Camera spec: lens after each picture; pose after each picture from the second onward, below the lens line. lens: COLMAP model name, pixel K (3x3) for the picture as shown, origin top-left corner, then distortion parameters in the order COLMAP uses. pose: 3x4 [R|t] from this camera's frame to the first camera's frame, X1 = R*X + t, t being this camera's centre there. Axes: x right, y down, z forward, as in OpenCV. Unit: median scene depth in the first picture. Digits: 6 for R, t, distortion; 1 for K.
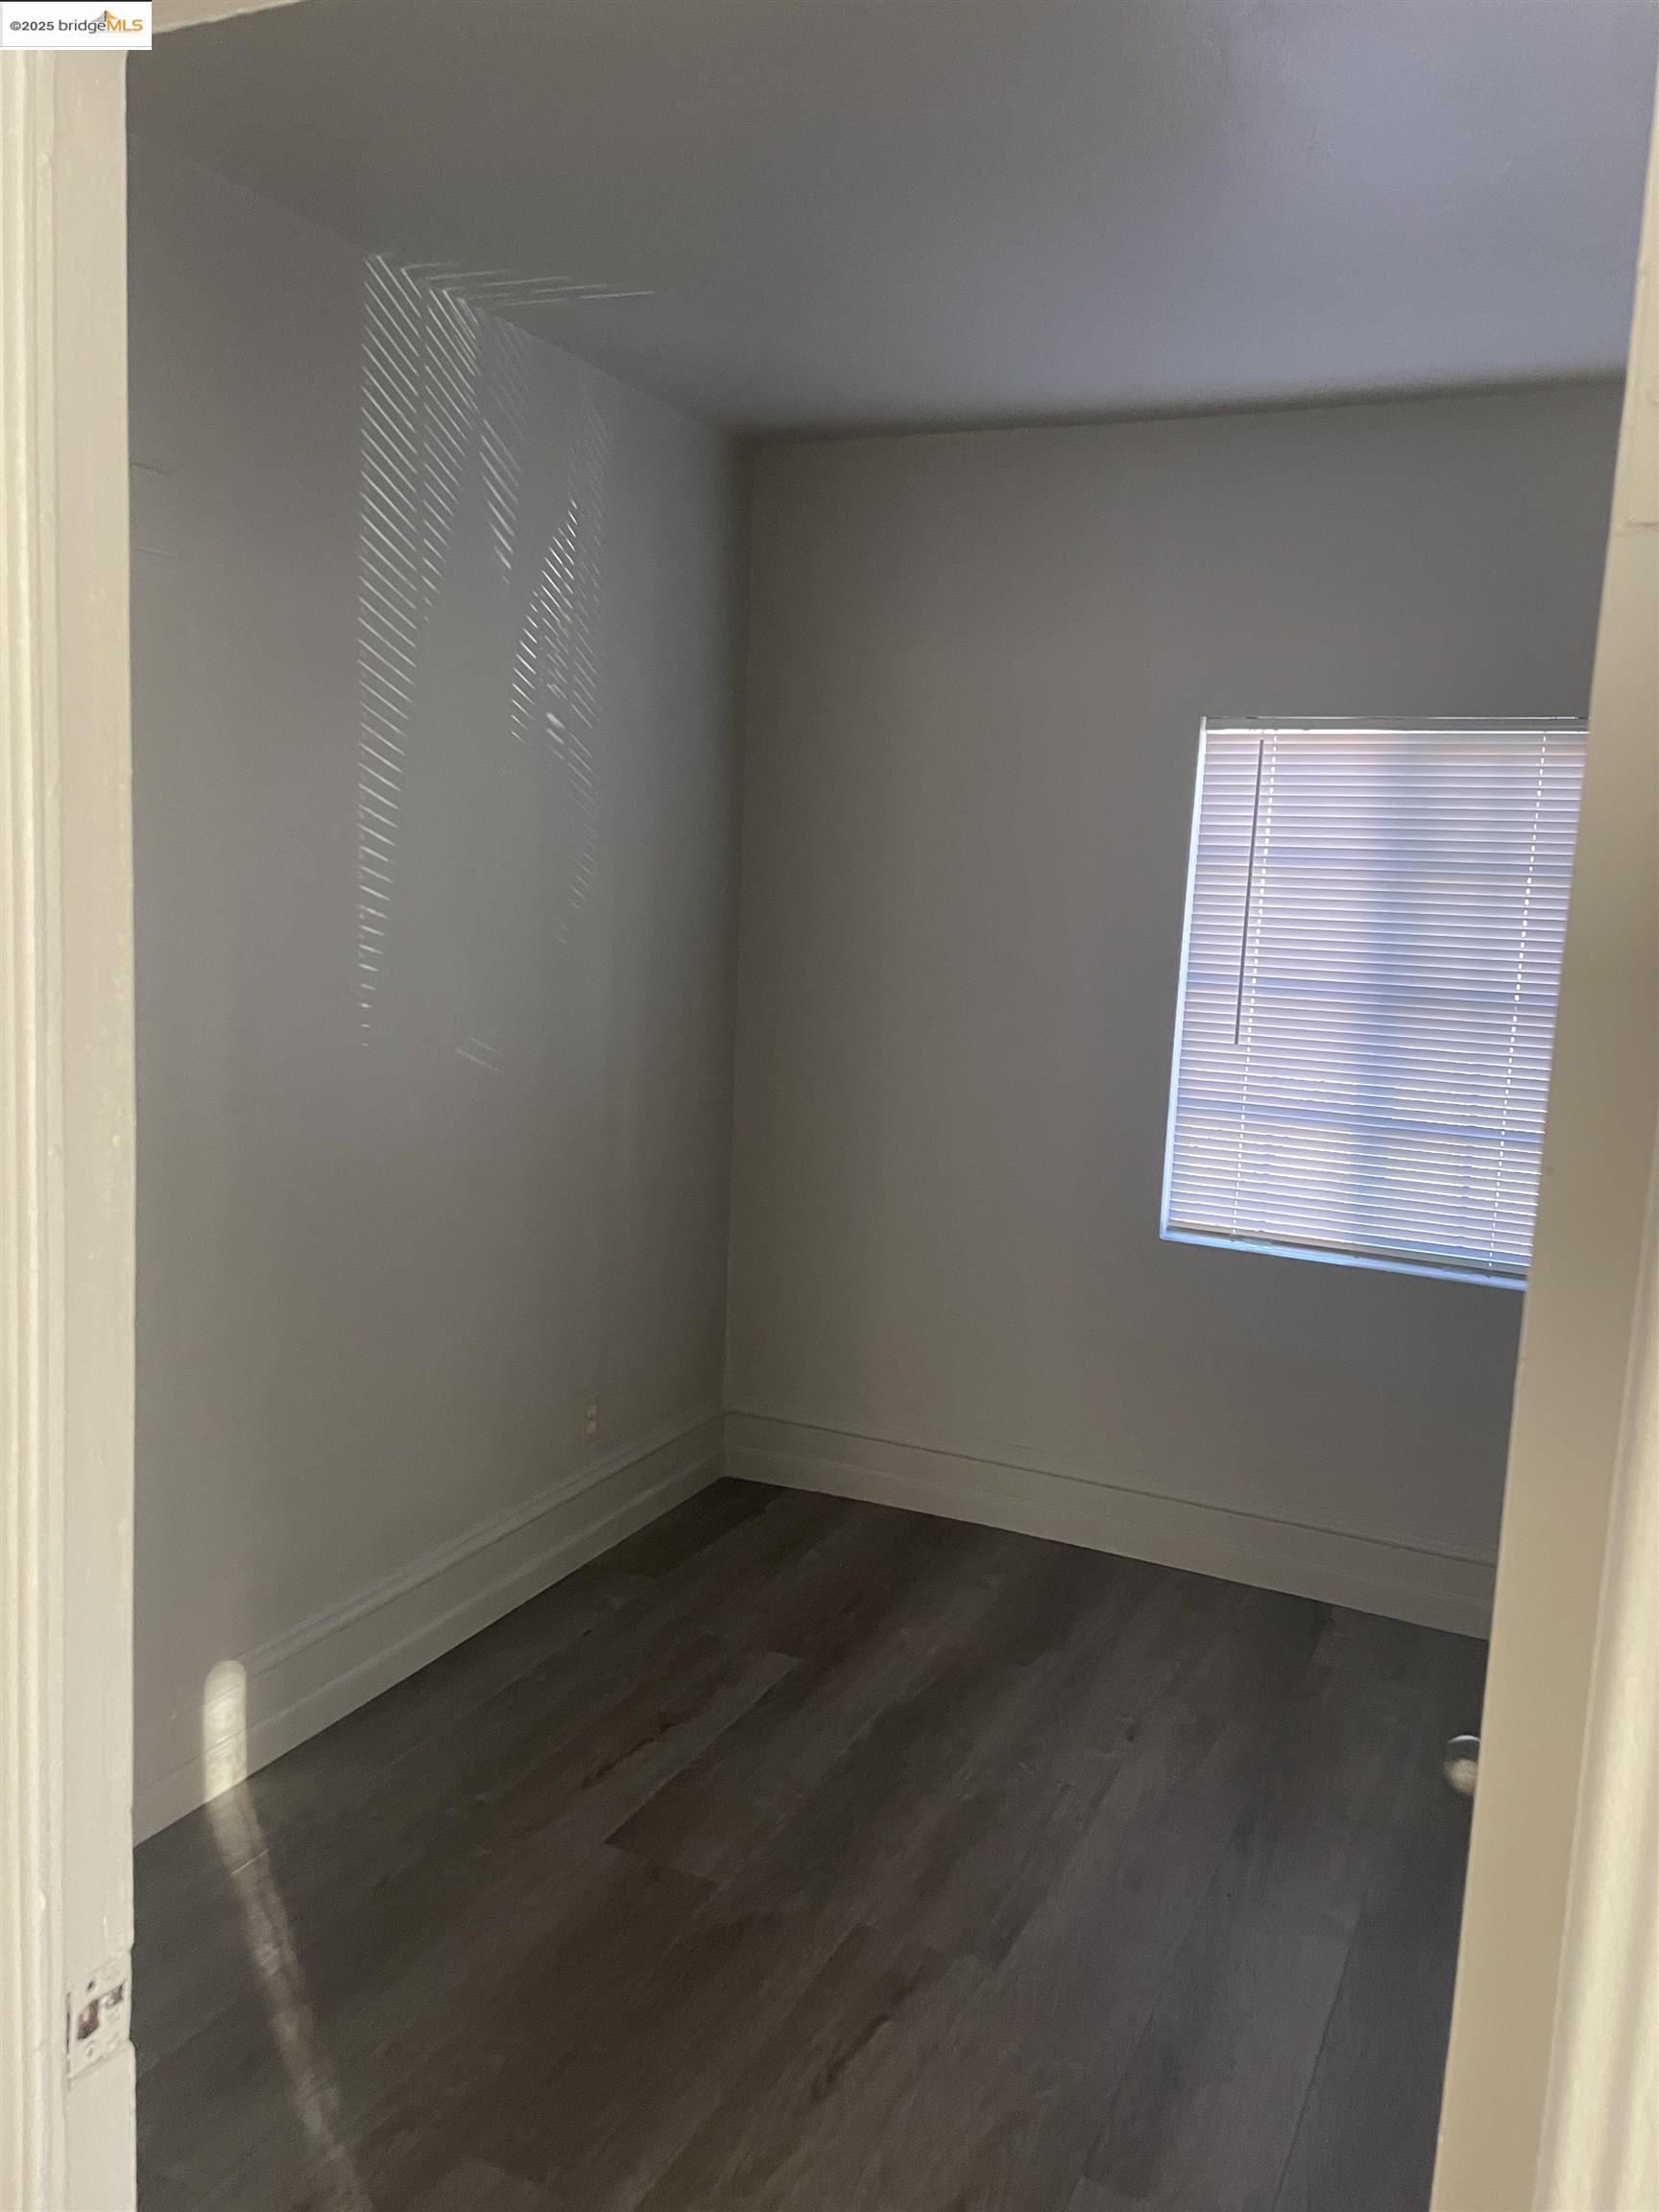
lens RADIAL K [[1676.7, 0, 853.1], [0, 1676.7, 1087.5], [0, 0, 1]] dist [0.078646, -0.101811]
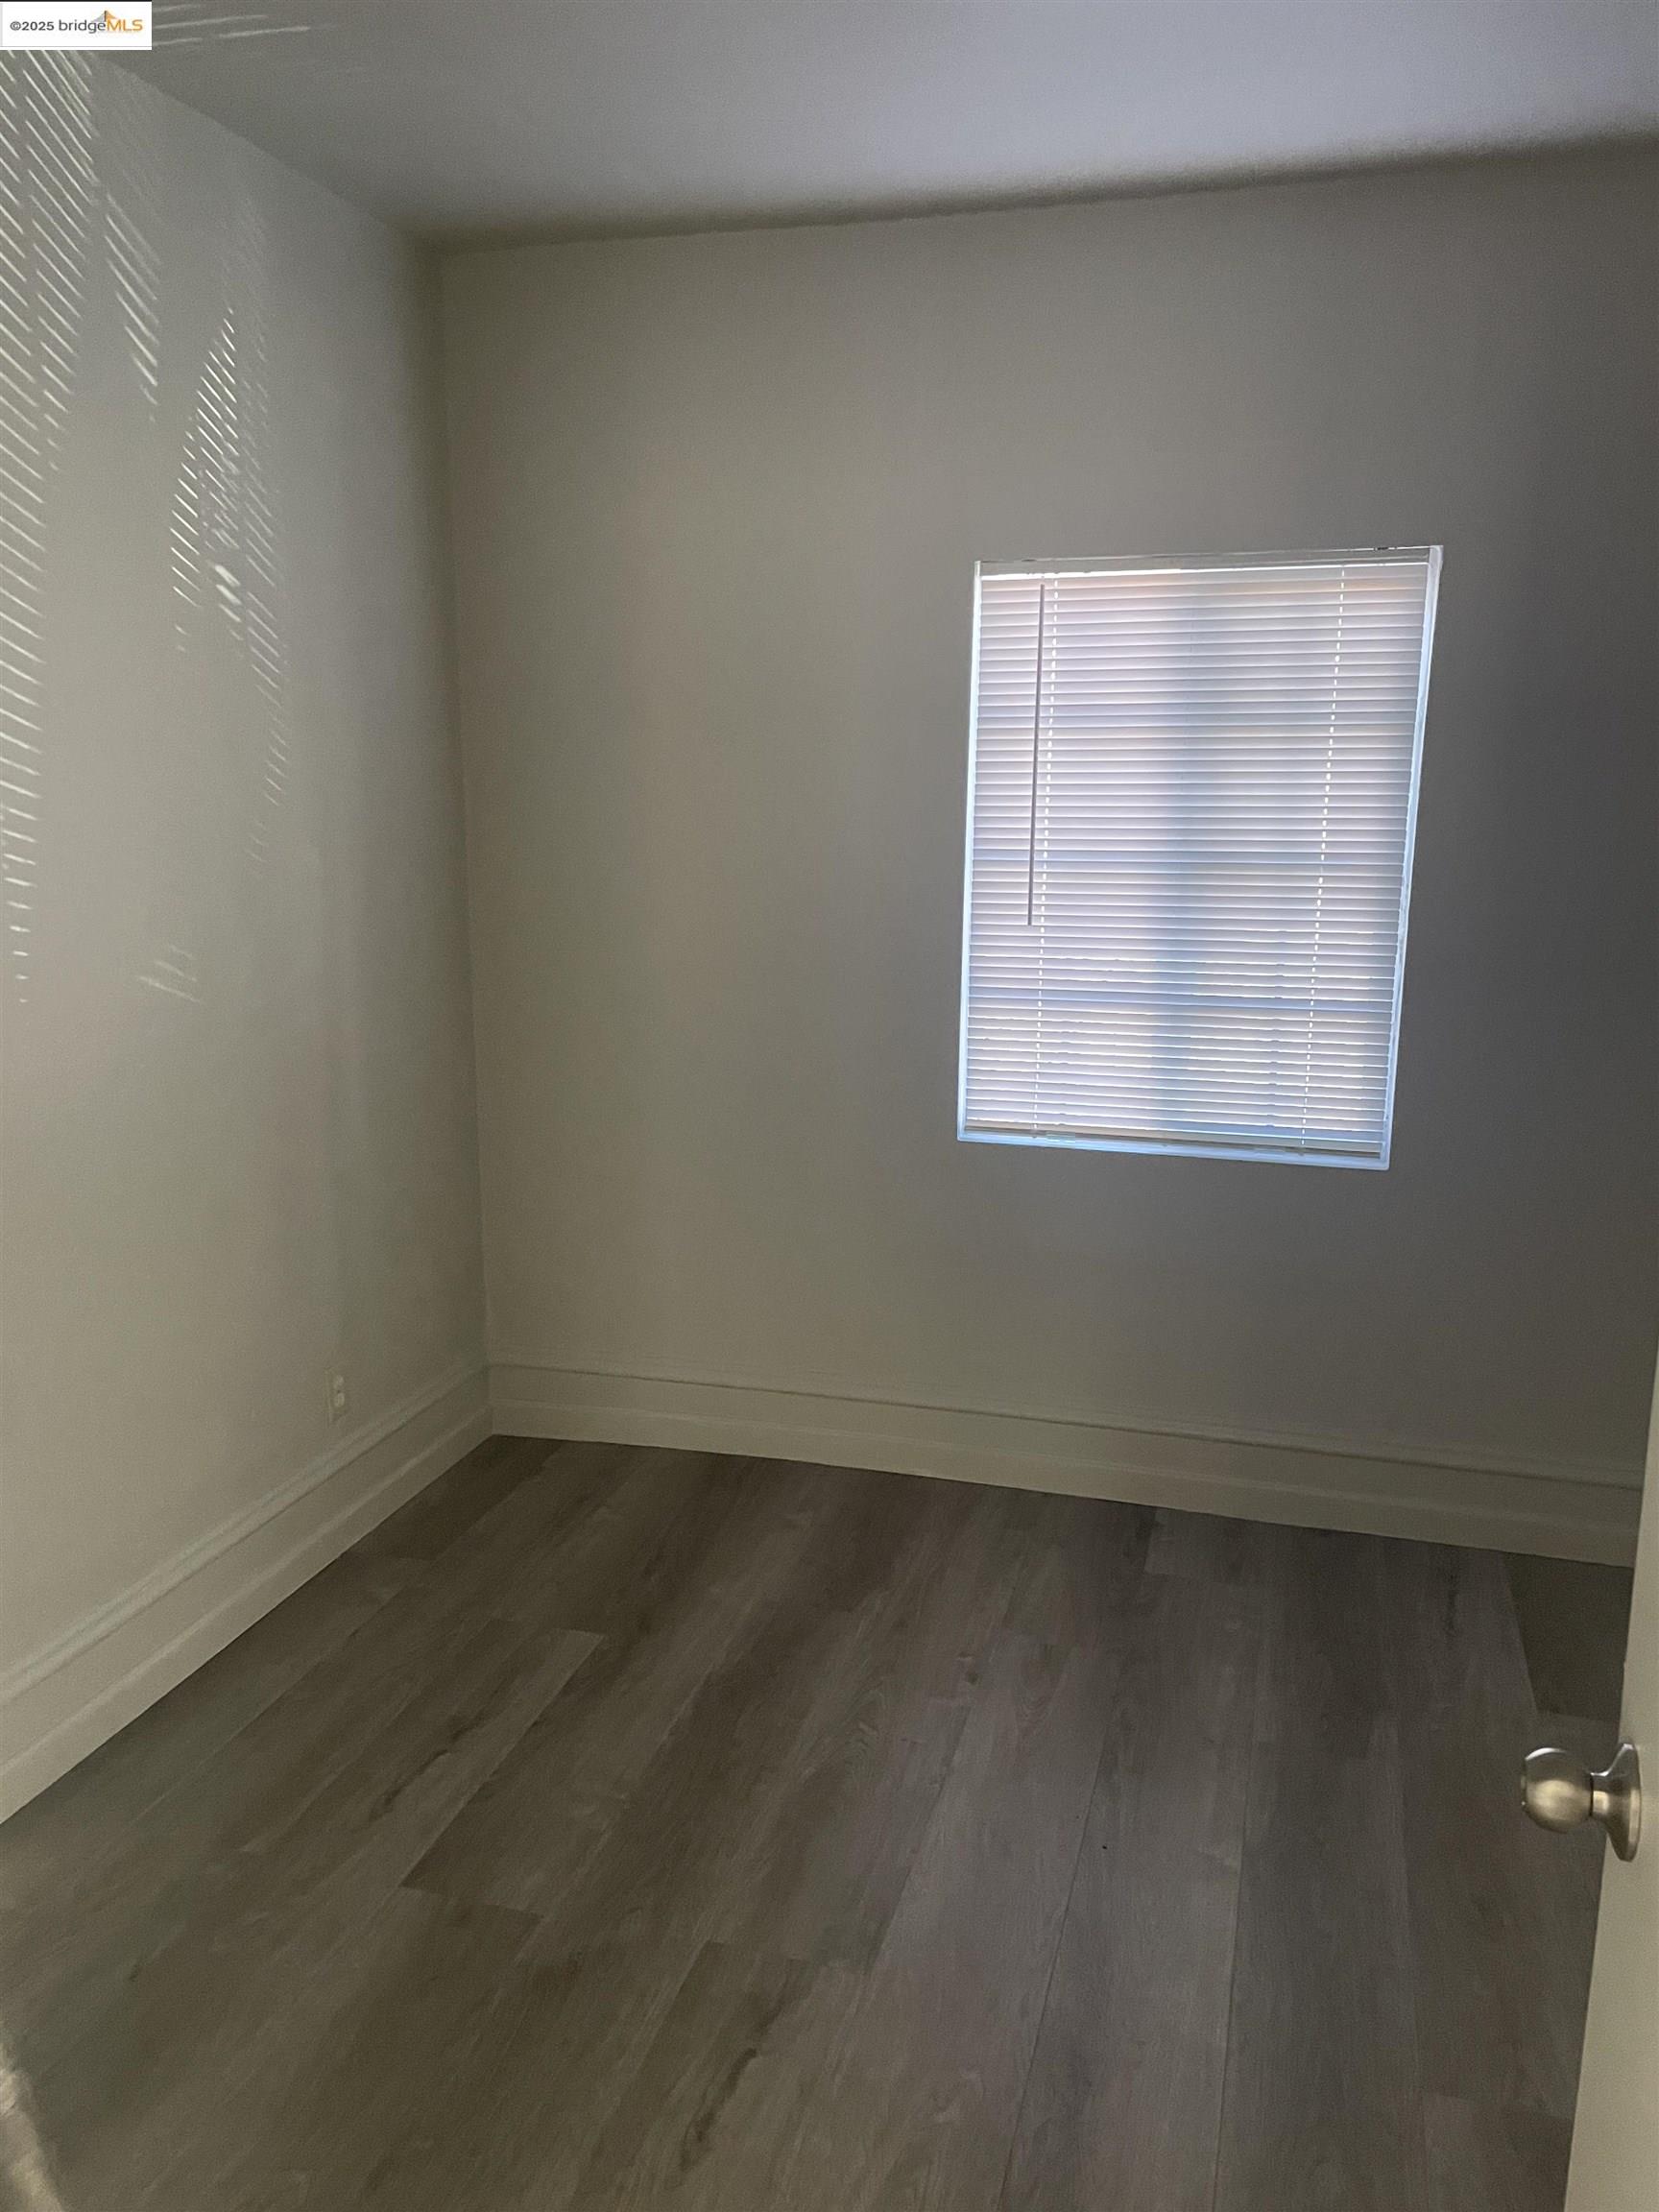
lens RADIAL K [[1676.7, 0, 828.2], [0, 1676.7, 1109.9], [0, 0, 1]] dist [0.078646, -0.101811]
pose [[0.986518, -0.069336, 0.148241, -0.026160], [0.059322, 0.995715, 0.070944, 0.003617], [-0.152525, -0.061193, 0.986403, 0.108840]]
